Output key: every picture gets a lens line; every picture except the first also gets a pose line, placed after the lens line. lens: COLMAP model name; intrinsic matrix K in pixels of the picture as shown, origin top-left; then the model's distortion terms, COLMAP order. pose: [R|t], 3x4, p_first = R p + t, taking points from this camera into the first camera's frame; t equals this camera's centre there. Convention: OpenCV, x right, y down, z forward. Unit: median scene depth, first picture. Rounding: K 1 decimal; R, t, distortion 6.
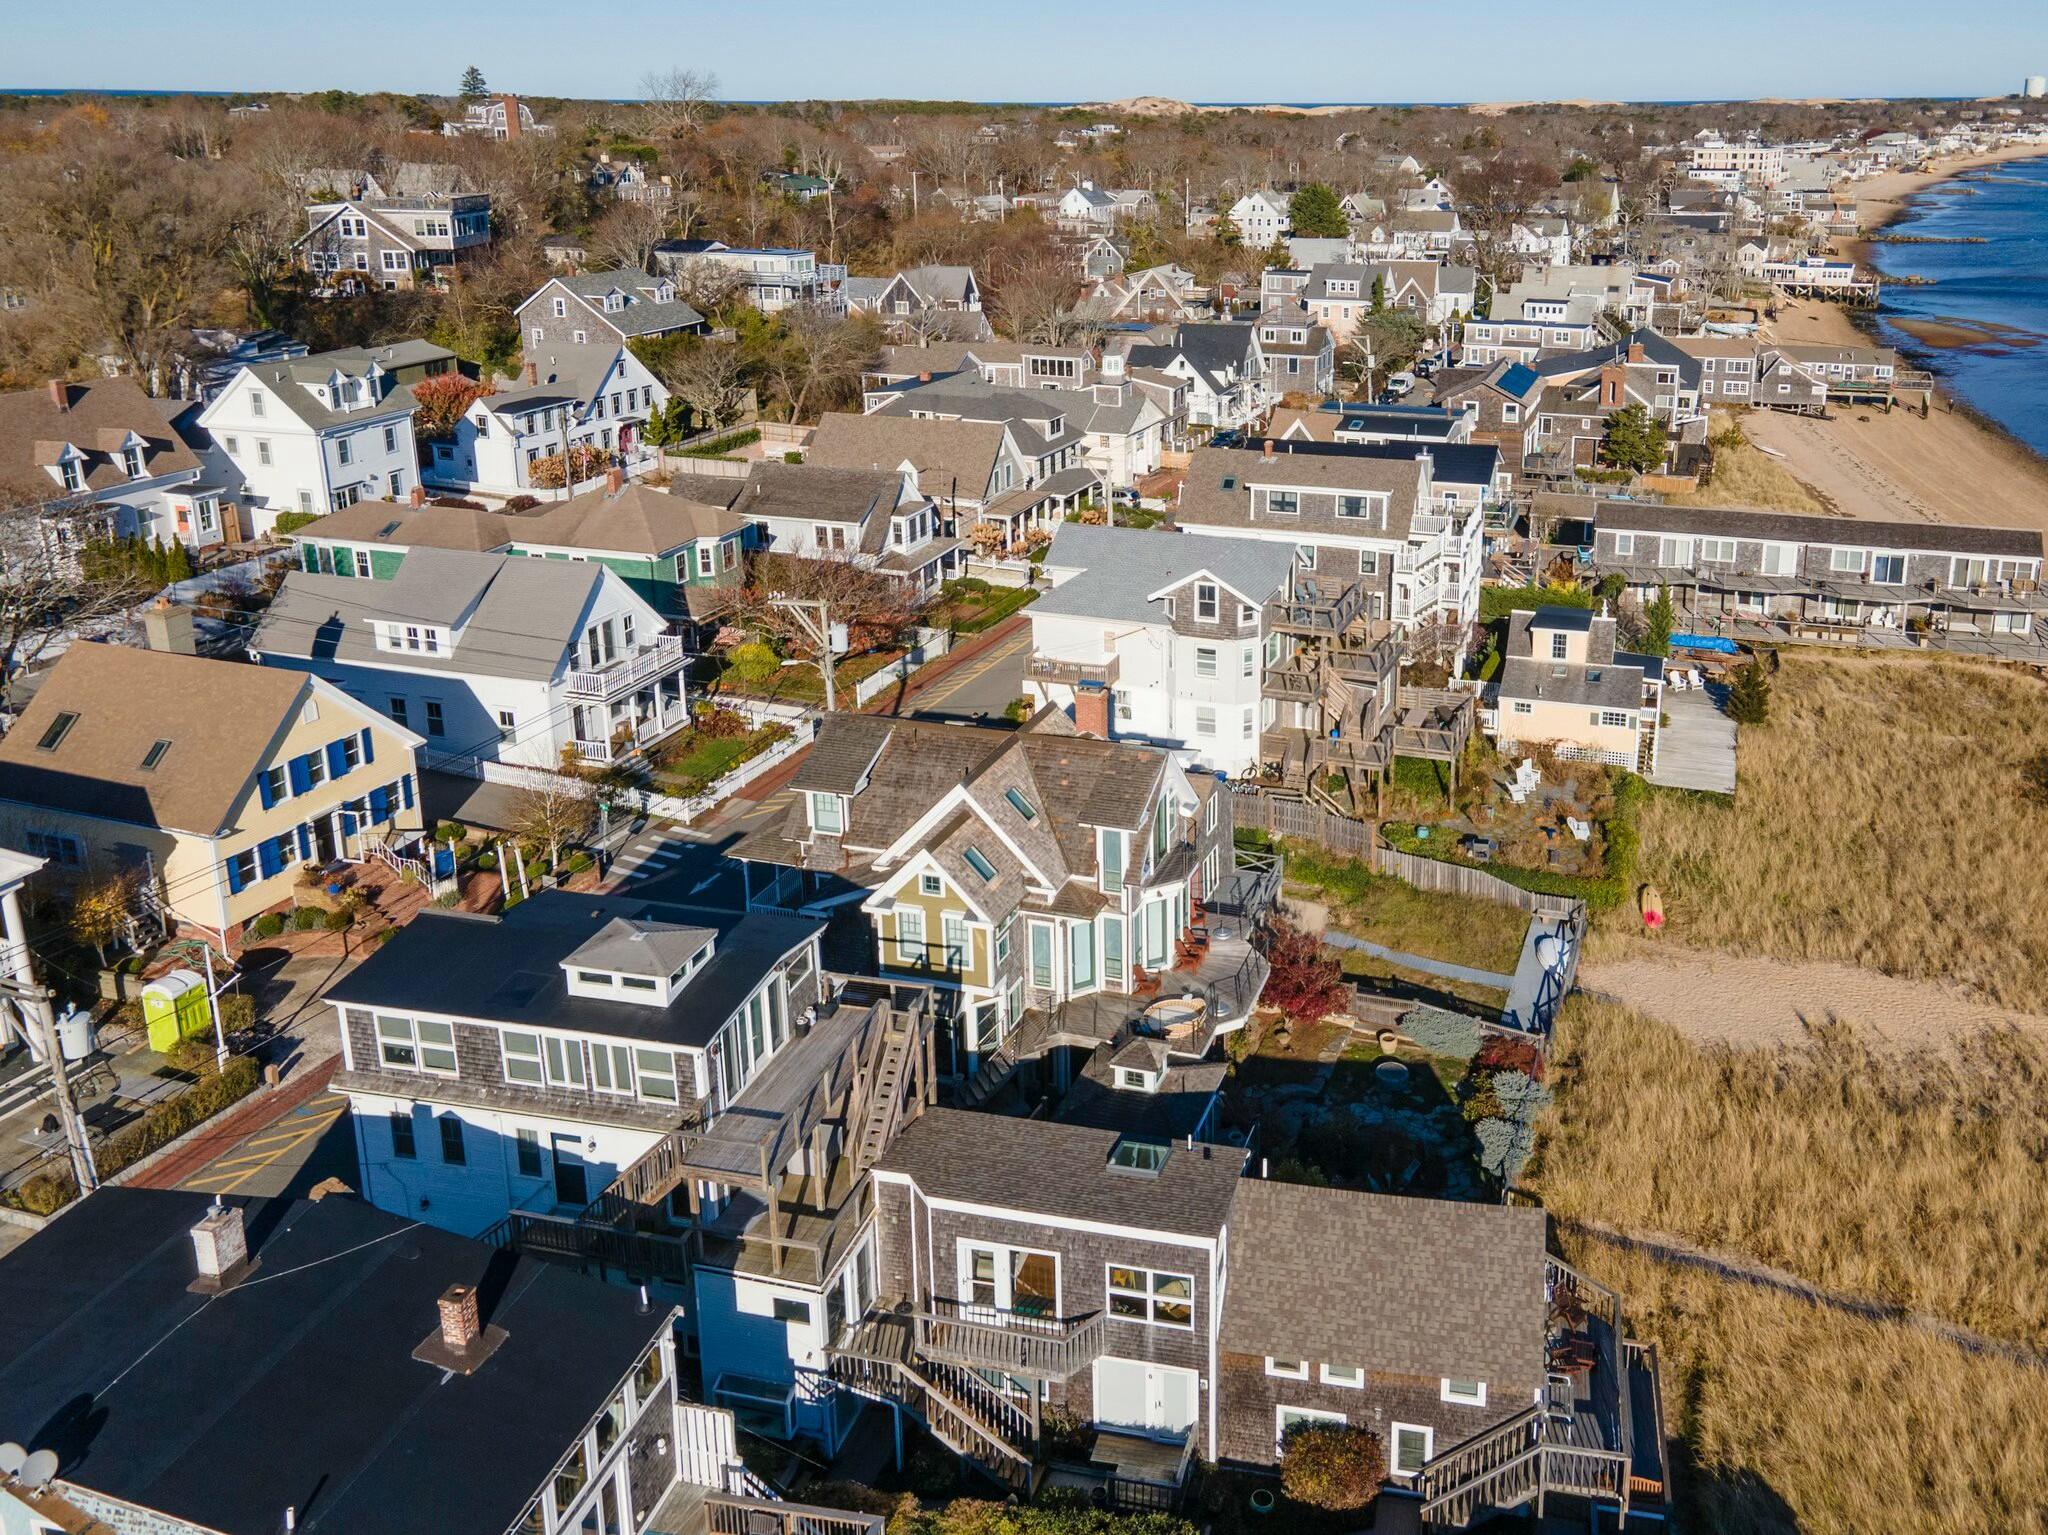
lens RADIAL K [[1438.1, 0, 1025.0], [0, 1438.1, 725.6], [0, 0, 1]] dist [0.009325, 0.034543]
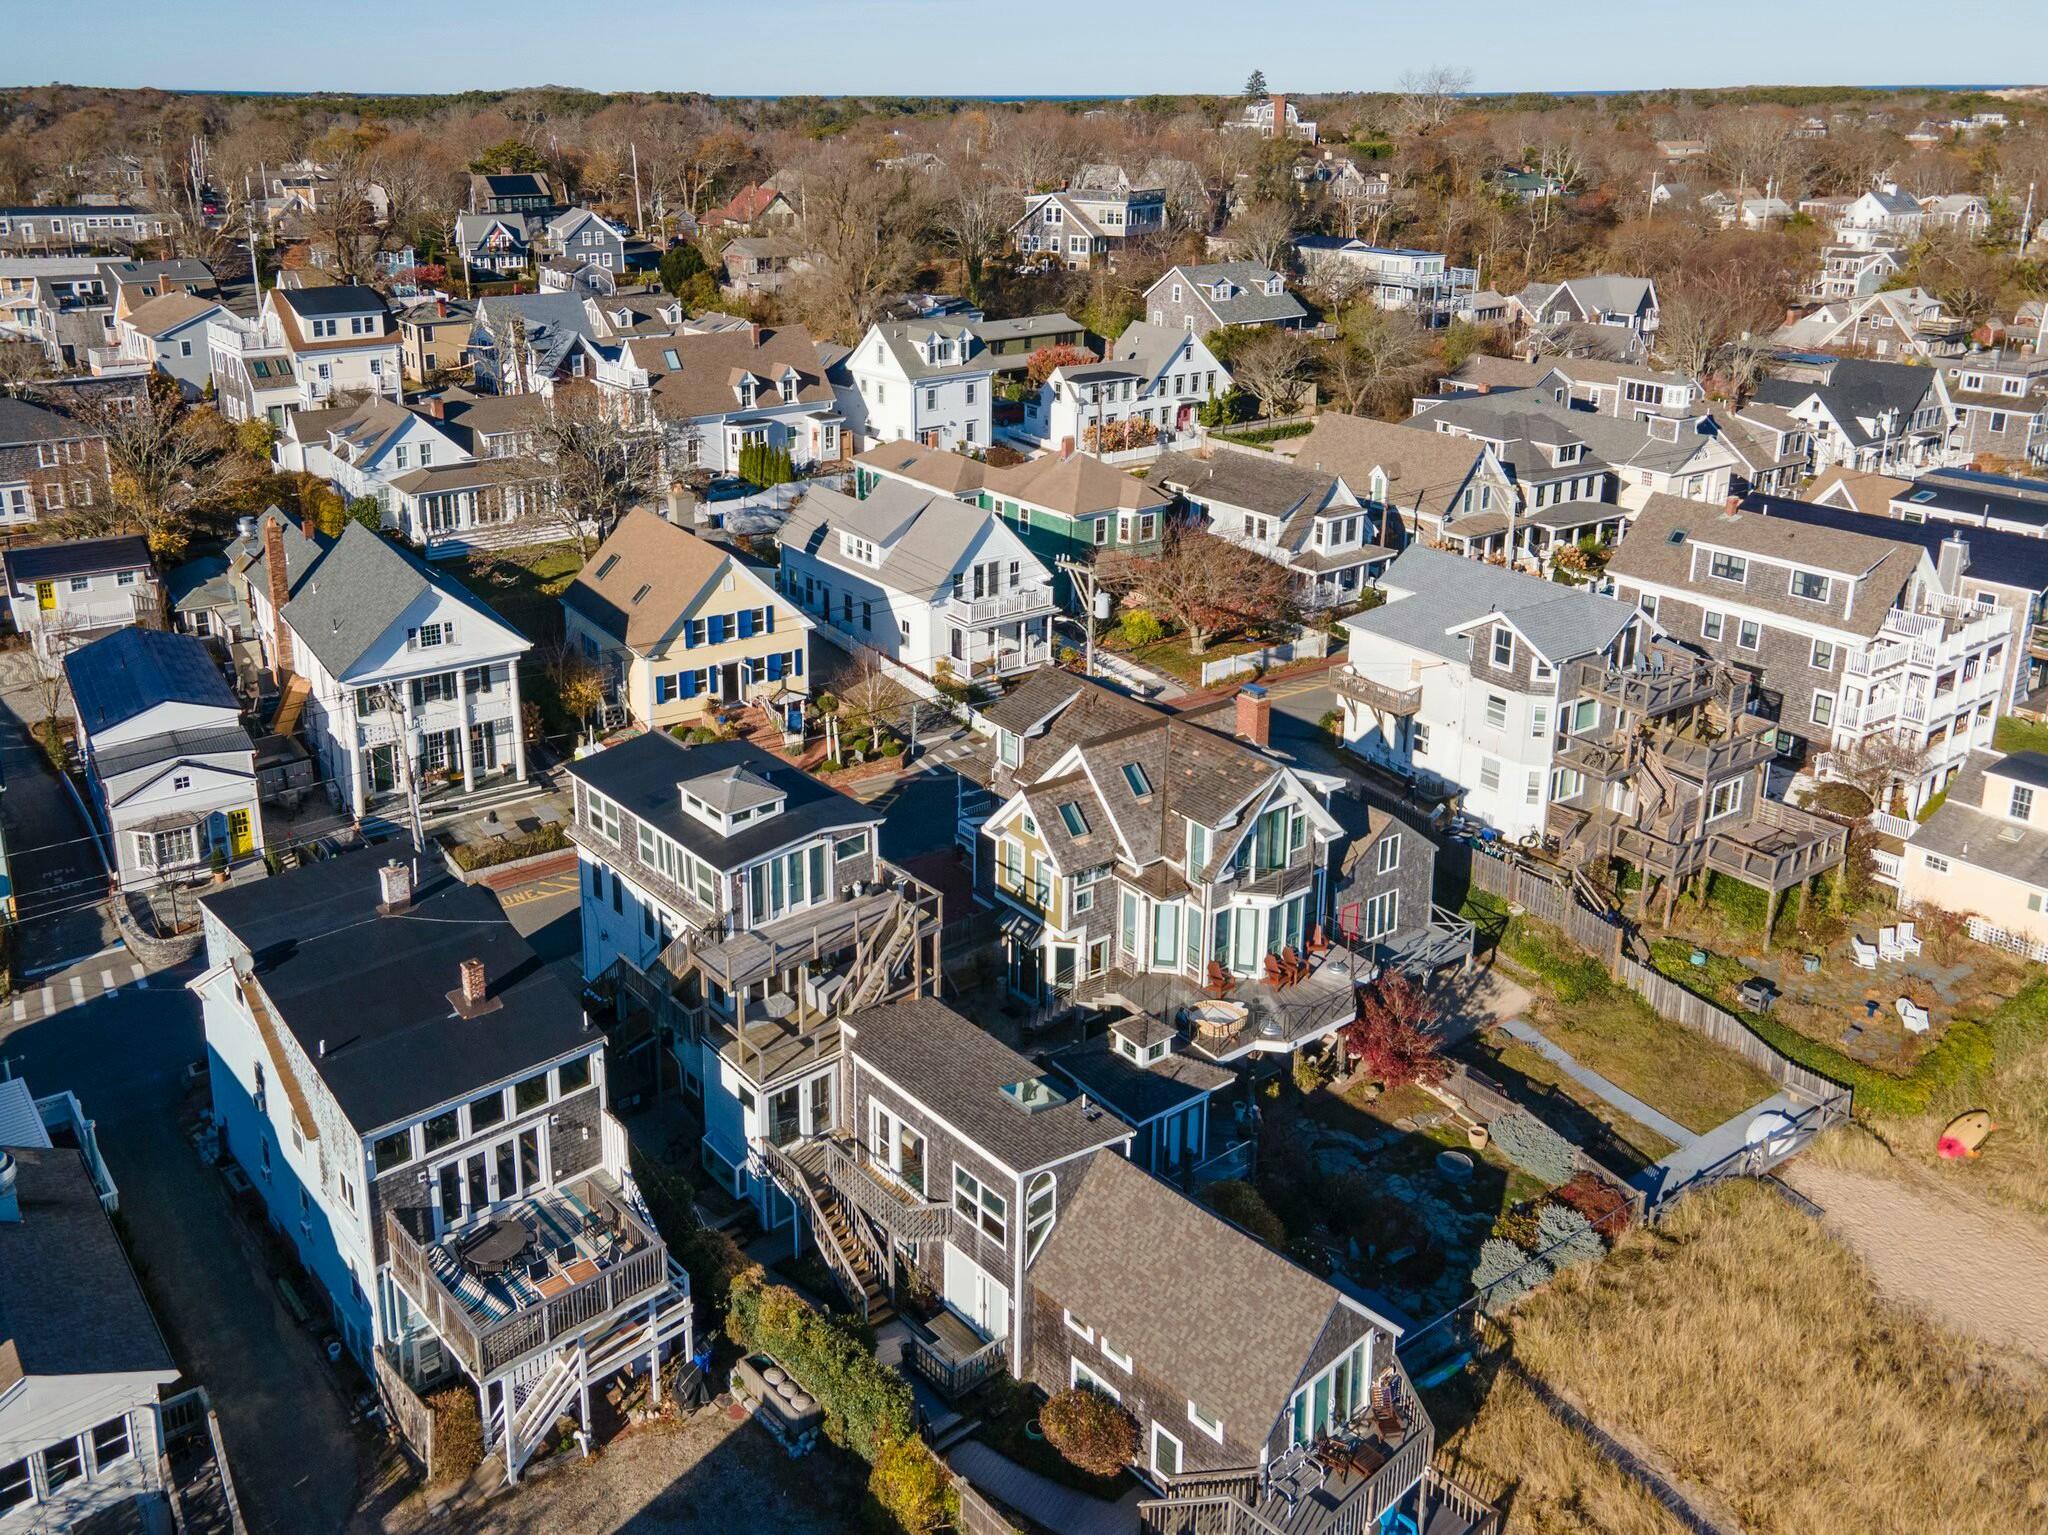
lens RADIAL K [[1433.2, 0, 1024.0], [0, 1433.2, 767.5], [0, 0, 1]] dist [0.018235, 0.001715]
pose [[0.805867, 0.244567, -0.539227, 0.356988], [-0.226511, 0.968771, 0.100870, -0.030323], [0.547057, 0.040853, 0.836098, 0.041168]]
